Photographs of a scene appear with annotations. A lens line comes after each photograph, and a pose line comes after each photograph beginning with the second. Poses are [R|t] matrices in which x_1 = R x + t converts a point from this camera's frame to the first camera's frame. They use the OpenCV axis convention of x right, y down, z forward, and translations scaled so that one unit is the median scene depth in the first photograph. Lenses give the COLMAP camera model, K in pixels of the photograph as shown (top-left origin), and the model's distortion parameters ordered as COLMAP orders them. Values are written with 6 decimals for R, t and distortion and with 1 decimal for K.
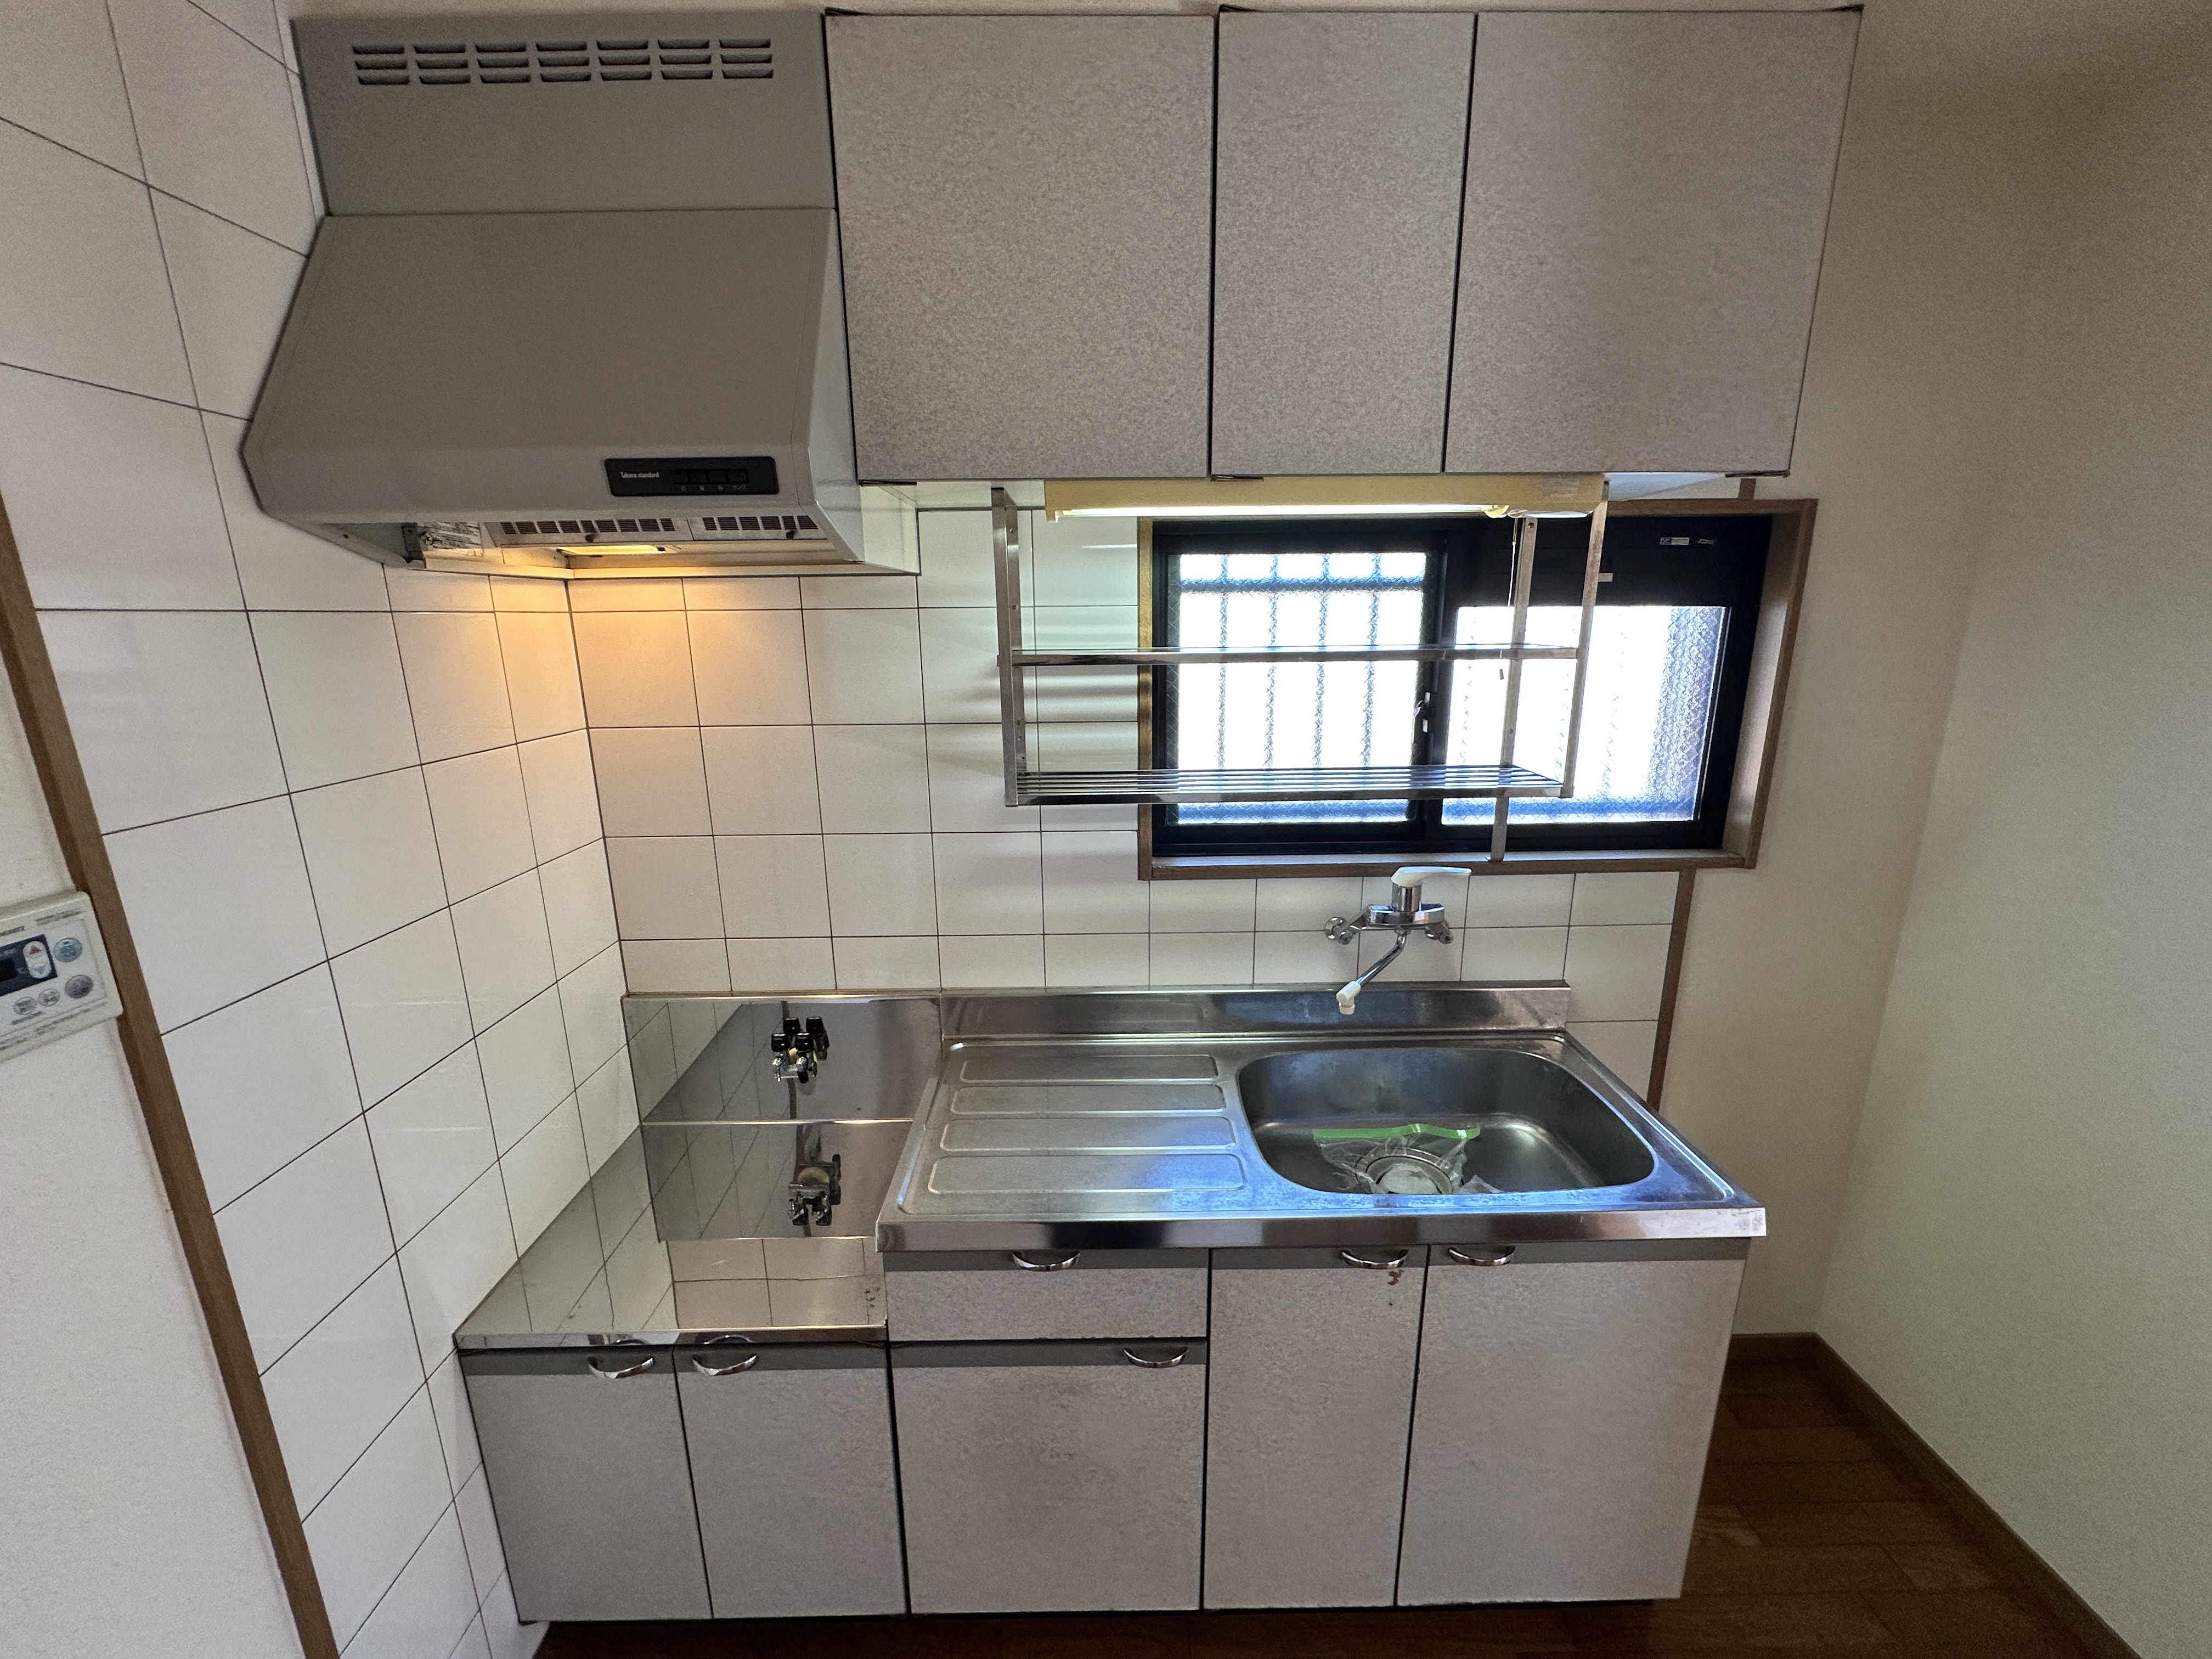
lens RADIAL K [[880.3, 0, 1110.1], [0, 880.3, 836.3], [0, 0, 1]] dist [0.003503, -0.001037]
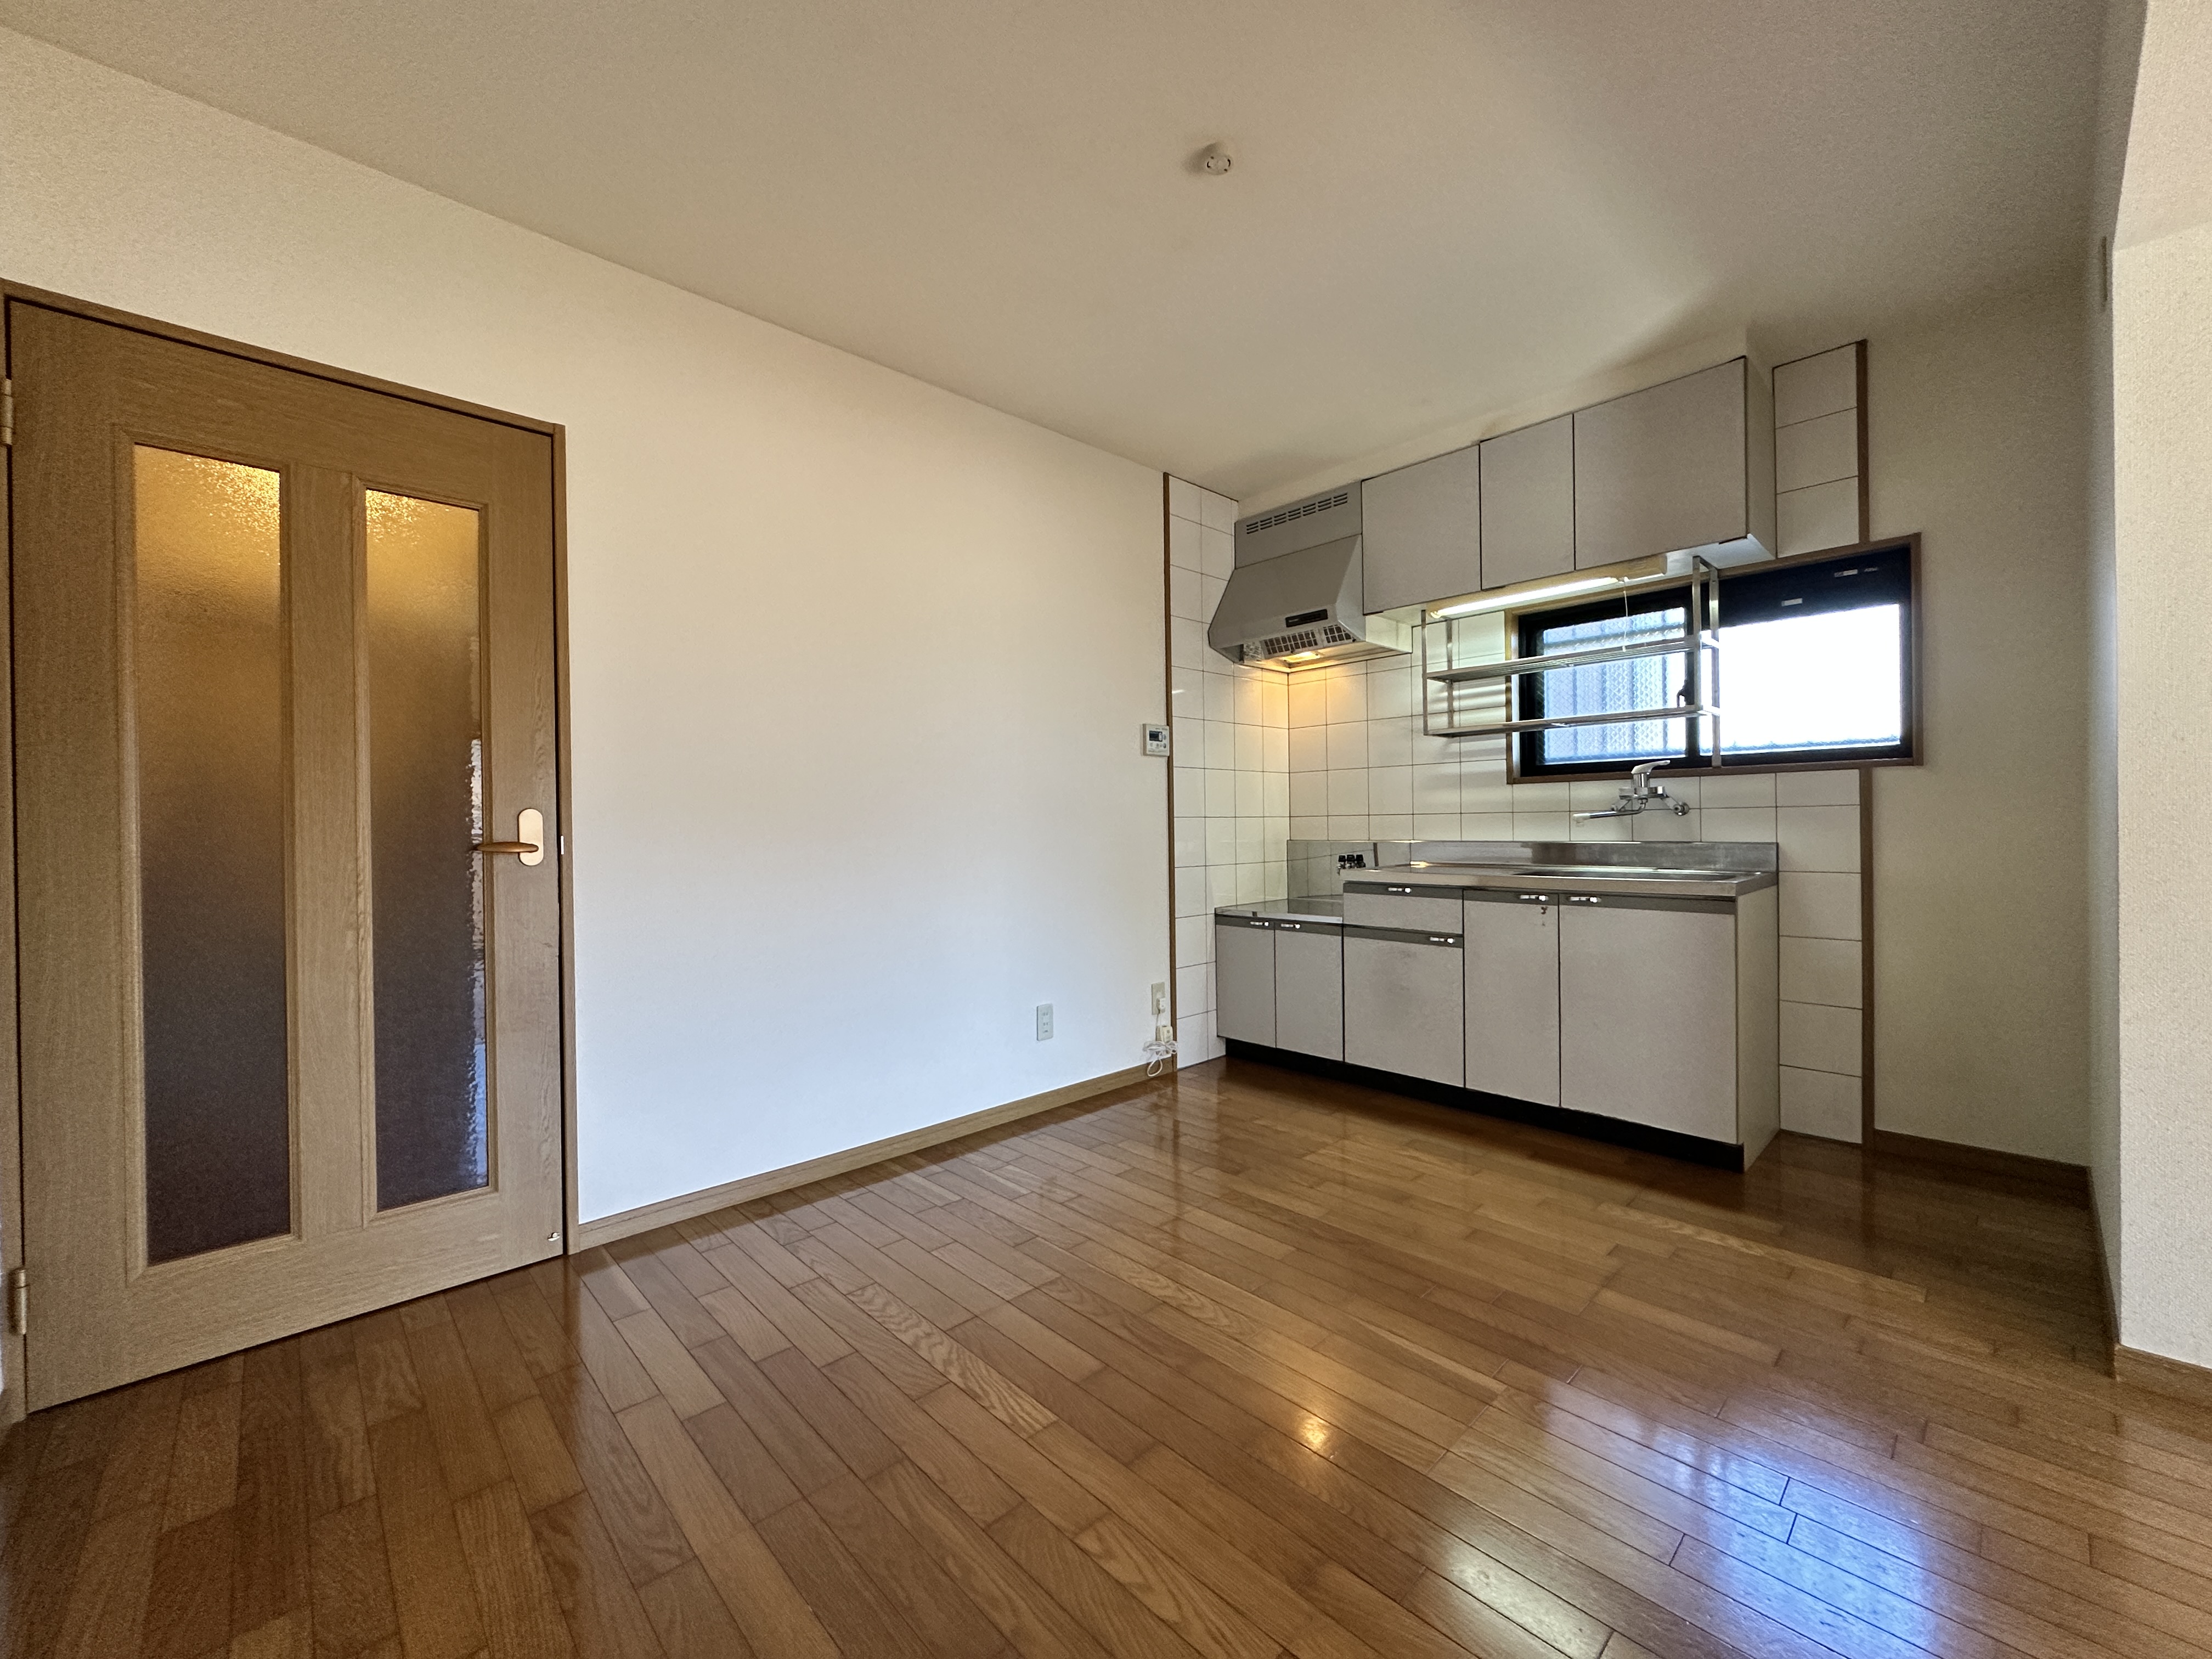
lens RADIAL K [[880.3, 0, 1118.9], [0, 880.3, 823.2], [0, 0, 1]] dist [0.003503, -0.001037]
pose [[0.690085, -0.000780, -0.723728, 1.068989], [-0.165332, 0.973386, -0.158696, 0.733613], [0.704590, 0.229169, 0.671591, -1.164778]]
